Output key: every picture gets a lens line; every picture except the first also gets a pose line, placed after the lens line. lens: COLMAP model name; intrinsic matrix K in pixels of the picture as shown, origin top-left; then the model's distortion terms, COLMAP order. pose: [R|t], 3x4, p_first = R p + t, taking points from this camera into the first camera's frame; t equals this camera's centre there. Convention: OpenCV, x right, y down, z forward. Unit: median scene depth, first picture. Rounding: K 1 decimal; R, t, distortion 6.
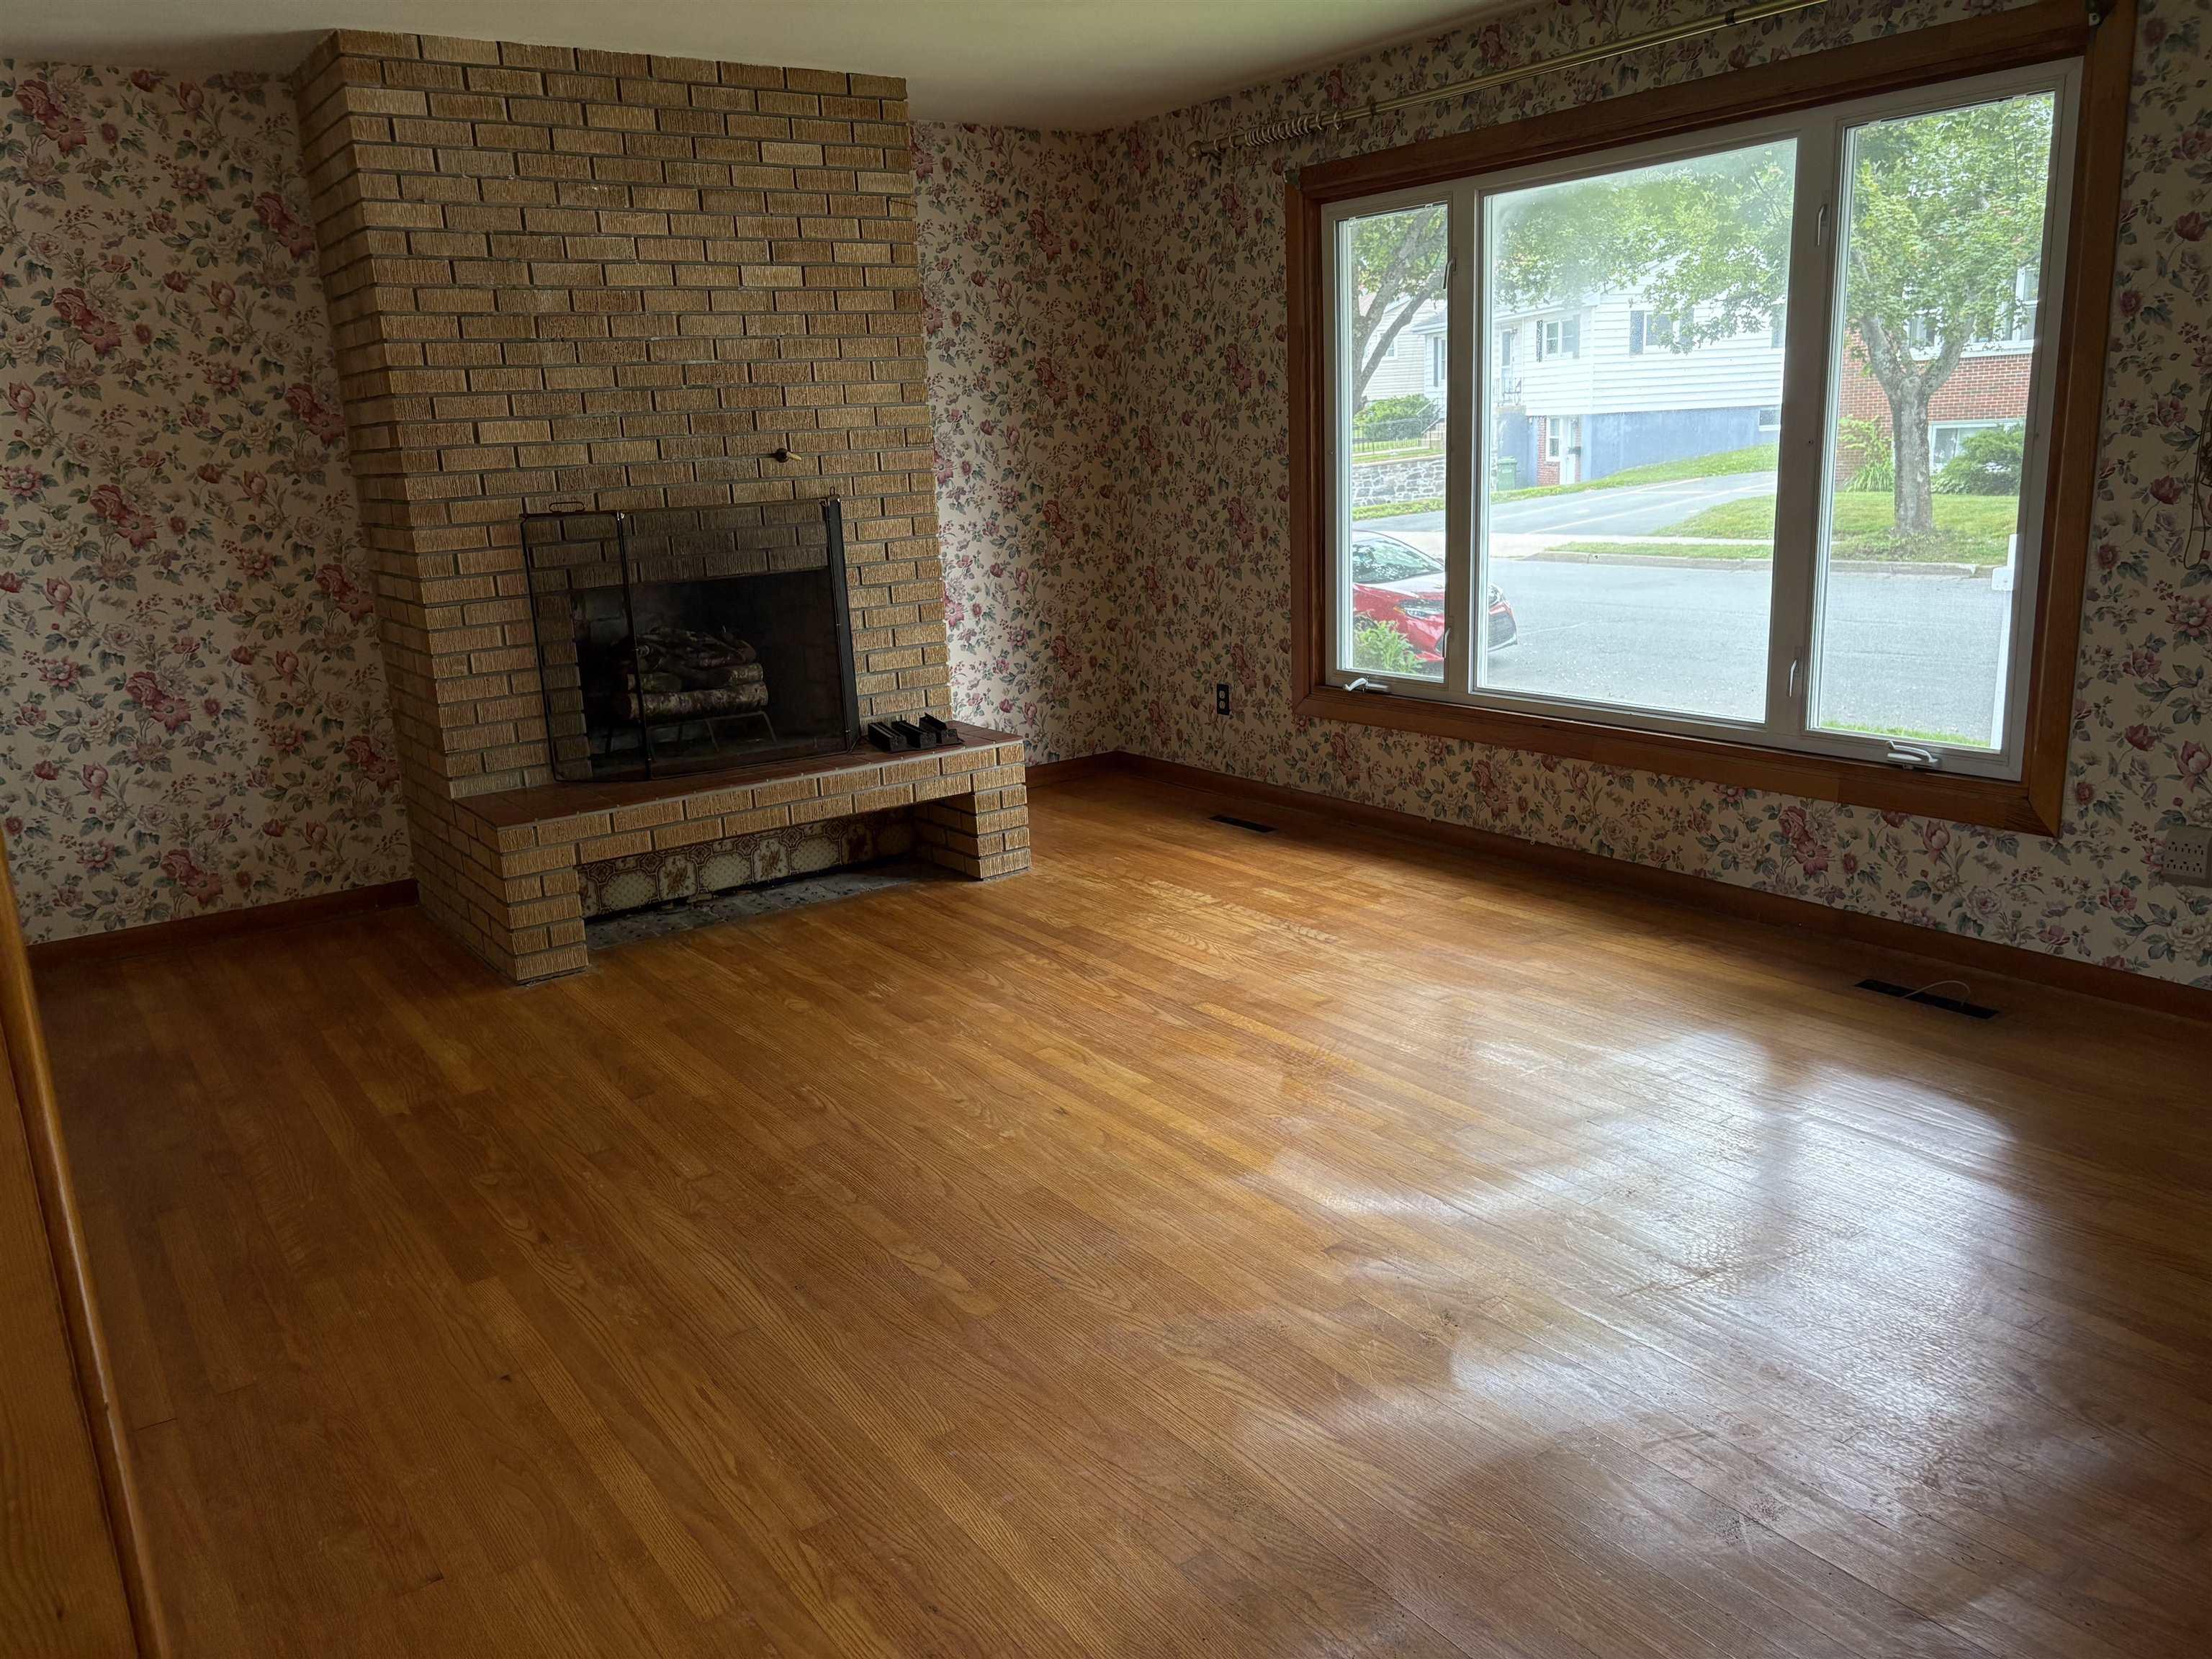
lens RADIAL K [[1664.4, 0, 1123.5], [0, 1664.4, 840.7], [0, 0, 1]] dist [0.046410, -0.063868]
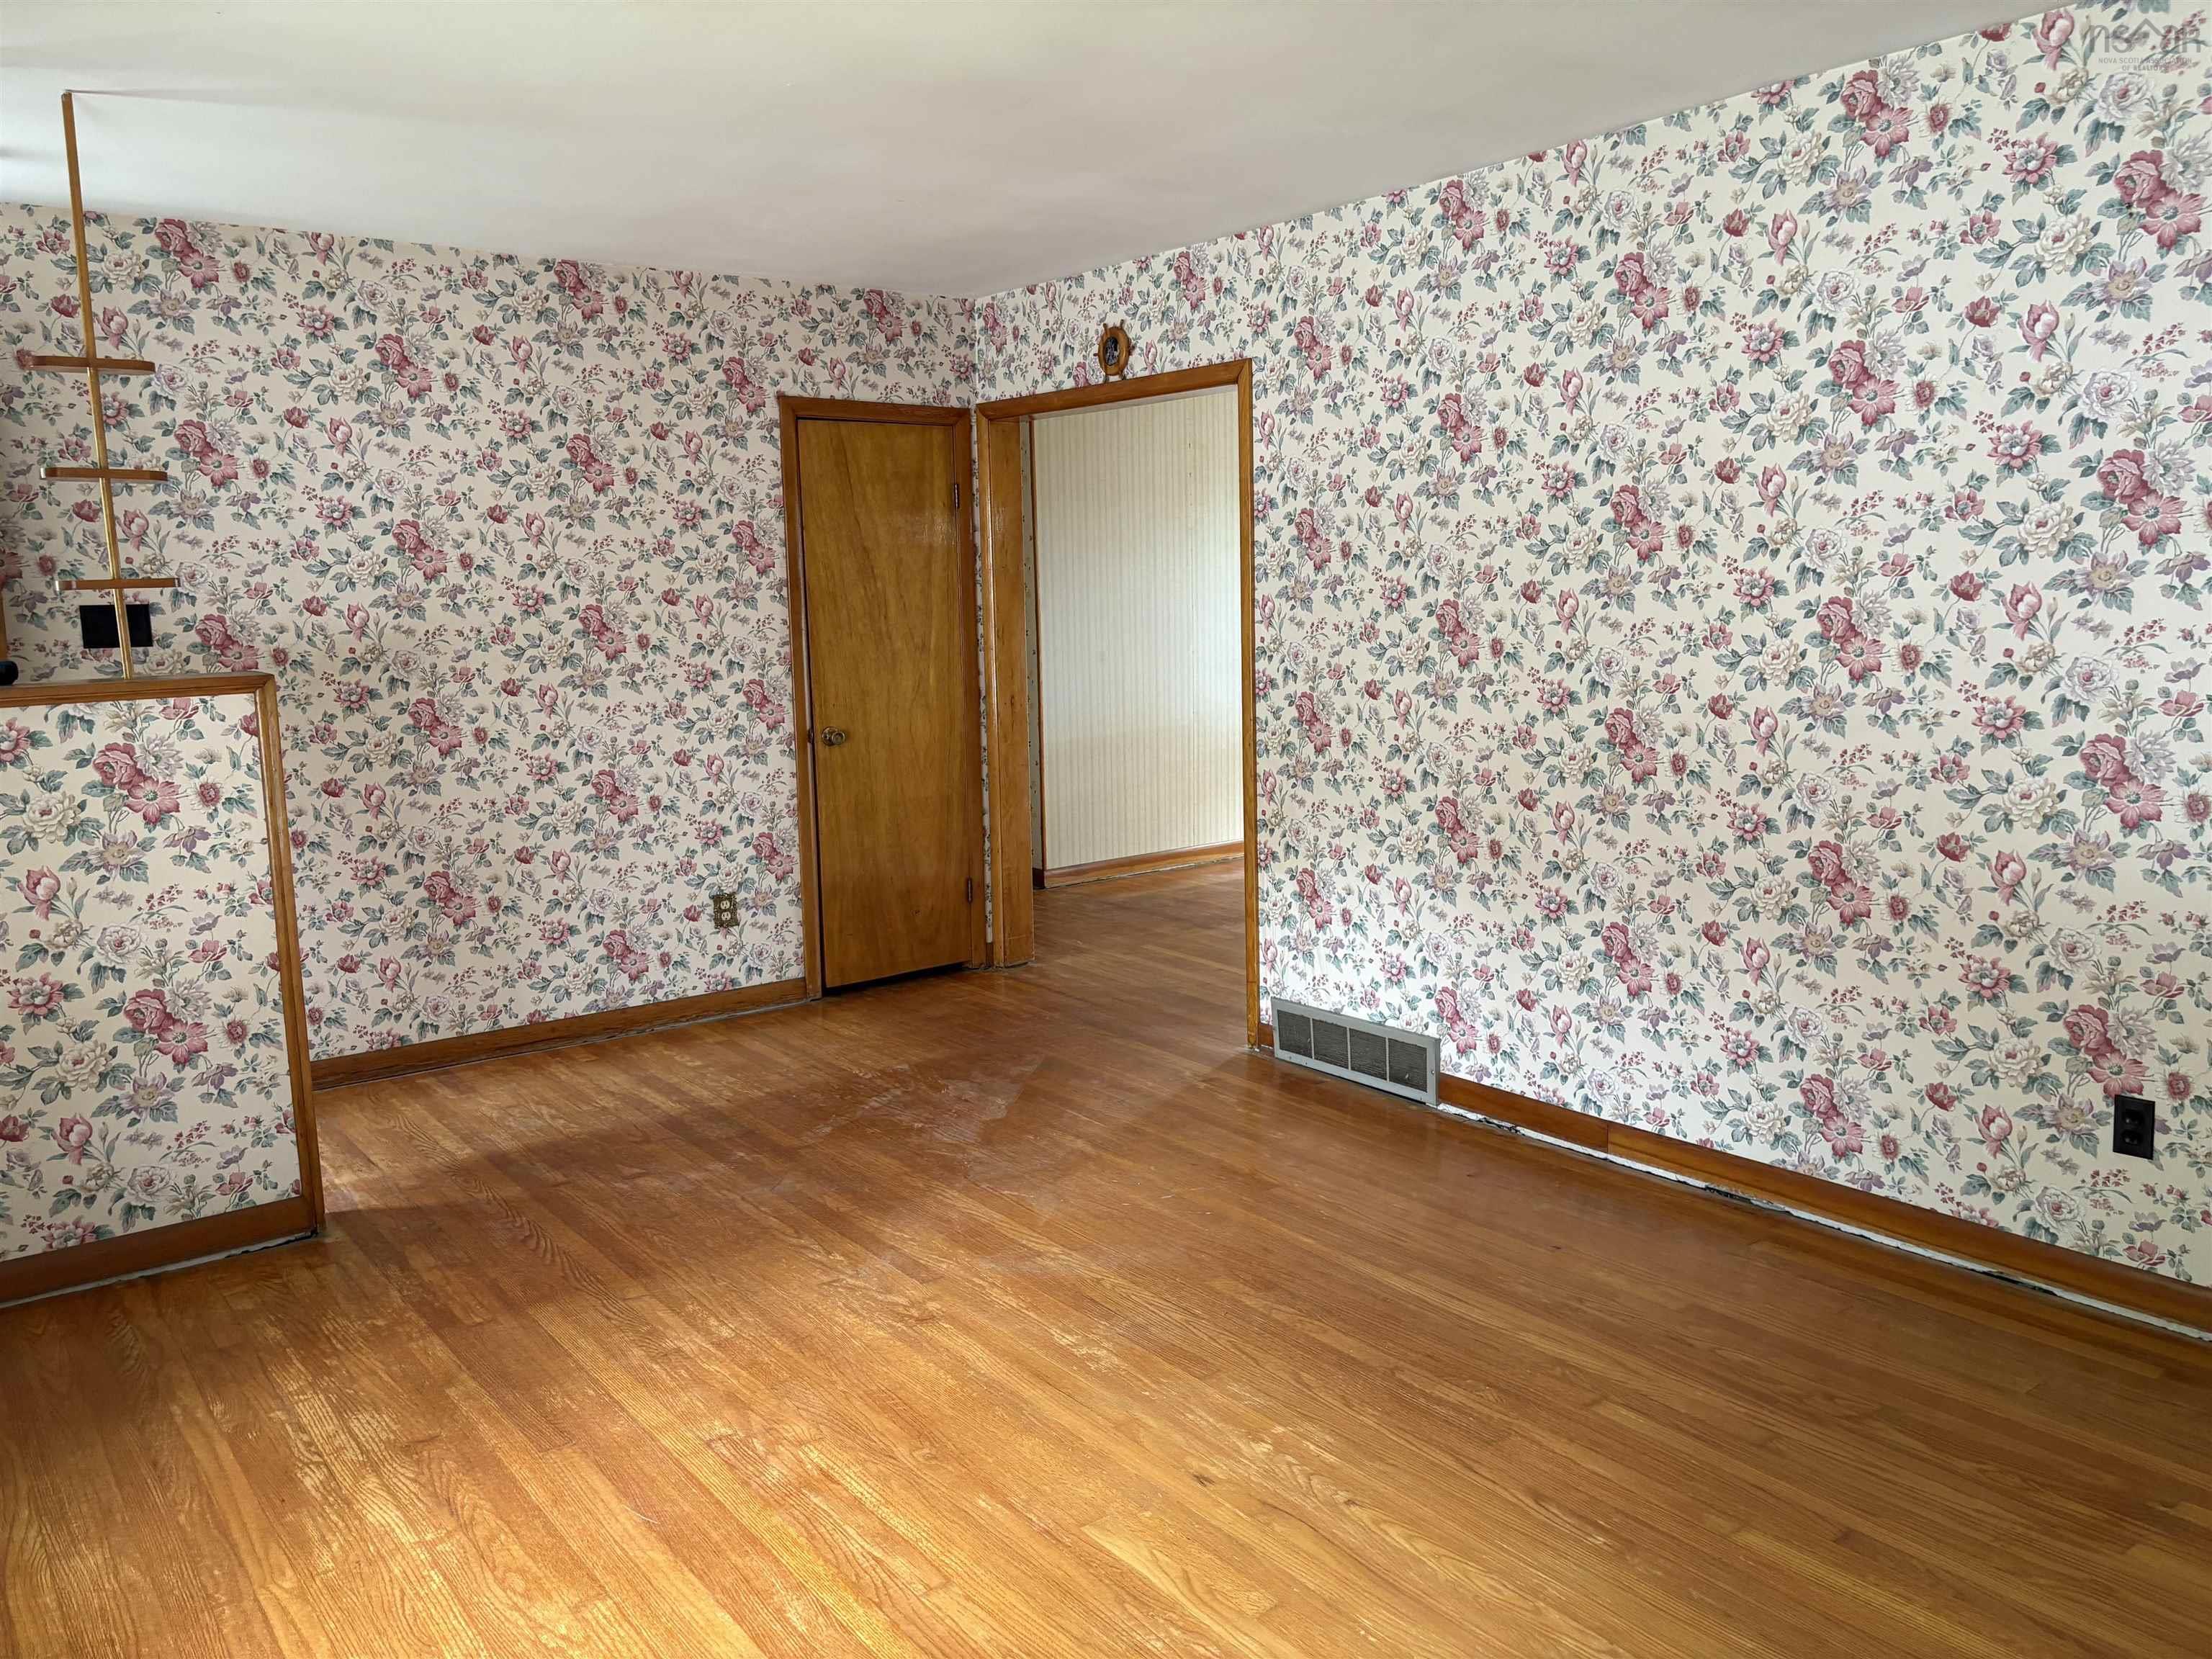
lens RADIAL K [[1664.4, 0, 1086.3], [0, 1664.4, 841.1], [0, 0, 1]] dist [0.046410, -0.063868]
pose [[-0.997323, 0.072958, -0.004881, -0.001235], [0.065272, 0.918370, 0.390302, -0.297806], [0.032959, 0.388939, -0.920674, 1.157103]]
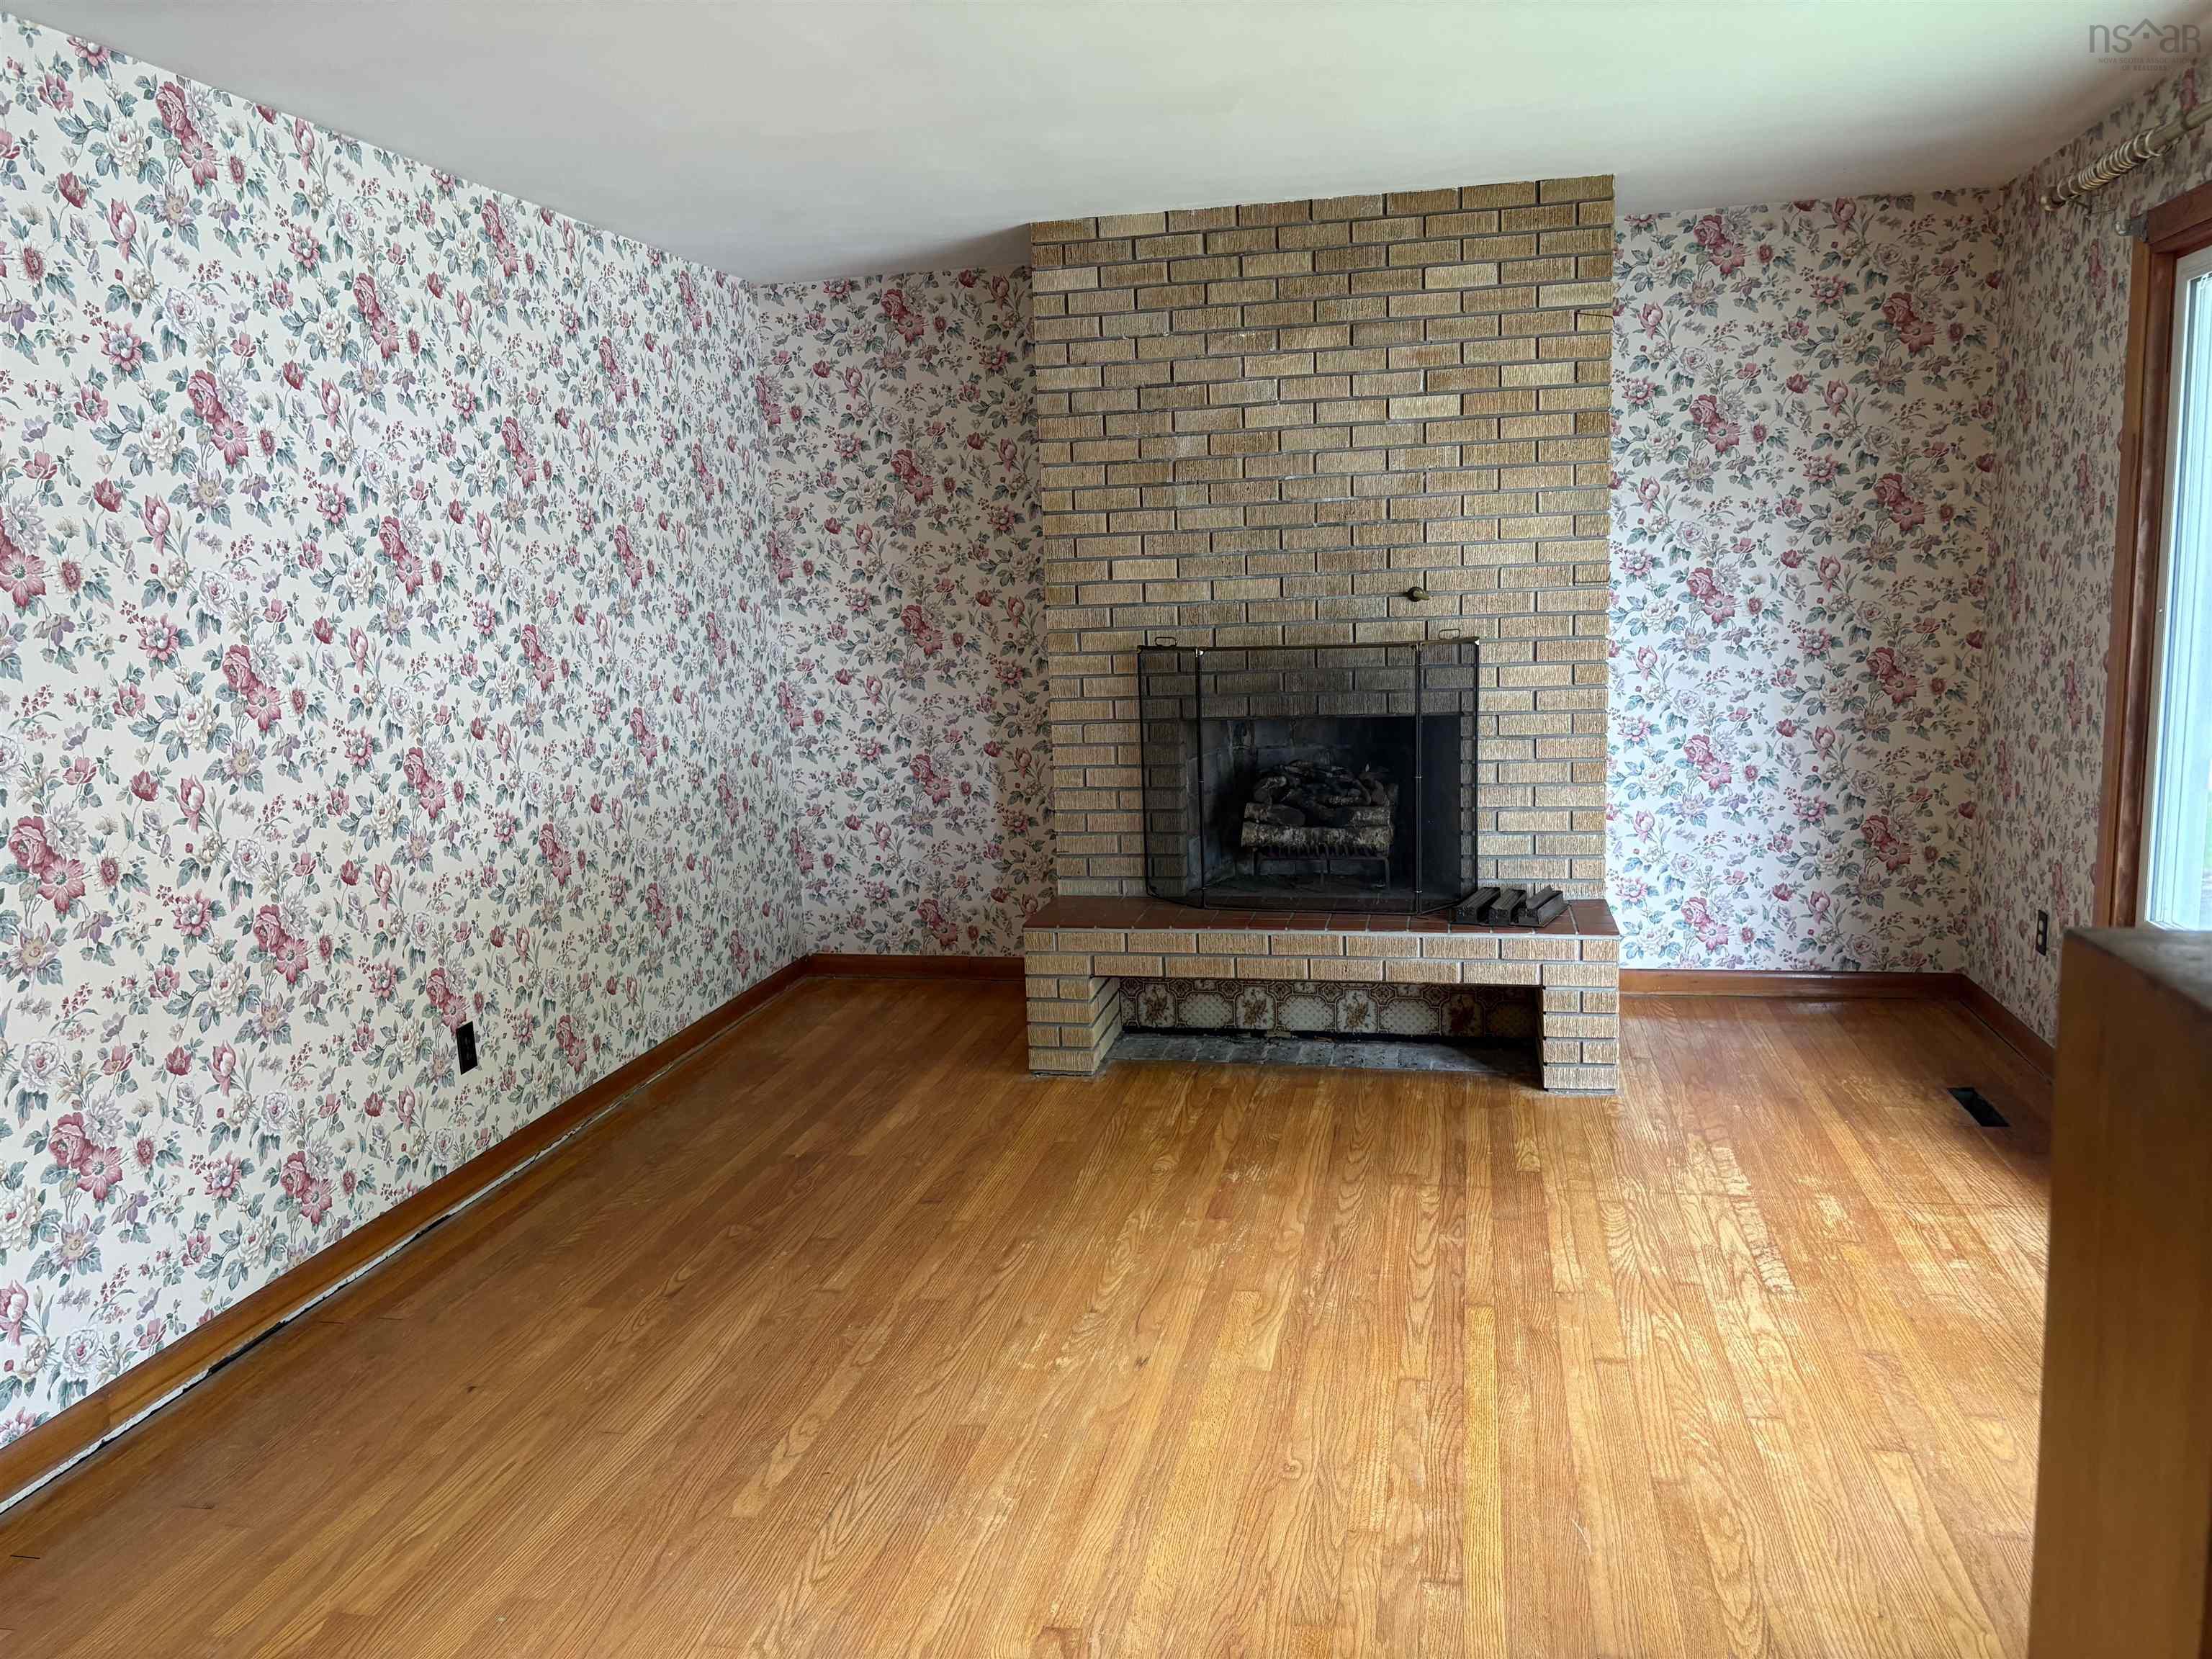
lens RADIAL K [[1664.4, 0, 1100.9], [0, 1664.4, 844.3], [0, 0, 1]] dist [0.046410, -0.063868]
pose [[0.669572, 0.142806, -0.728889, 0.400994], [-0.176252, 0.983862, 0.030853, -0.093967], [0.721532, 0.107809, 0.683936, 0.256787]]
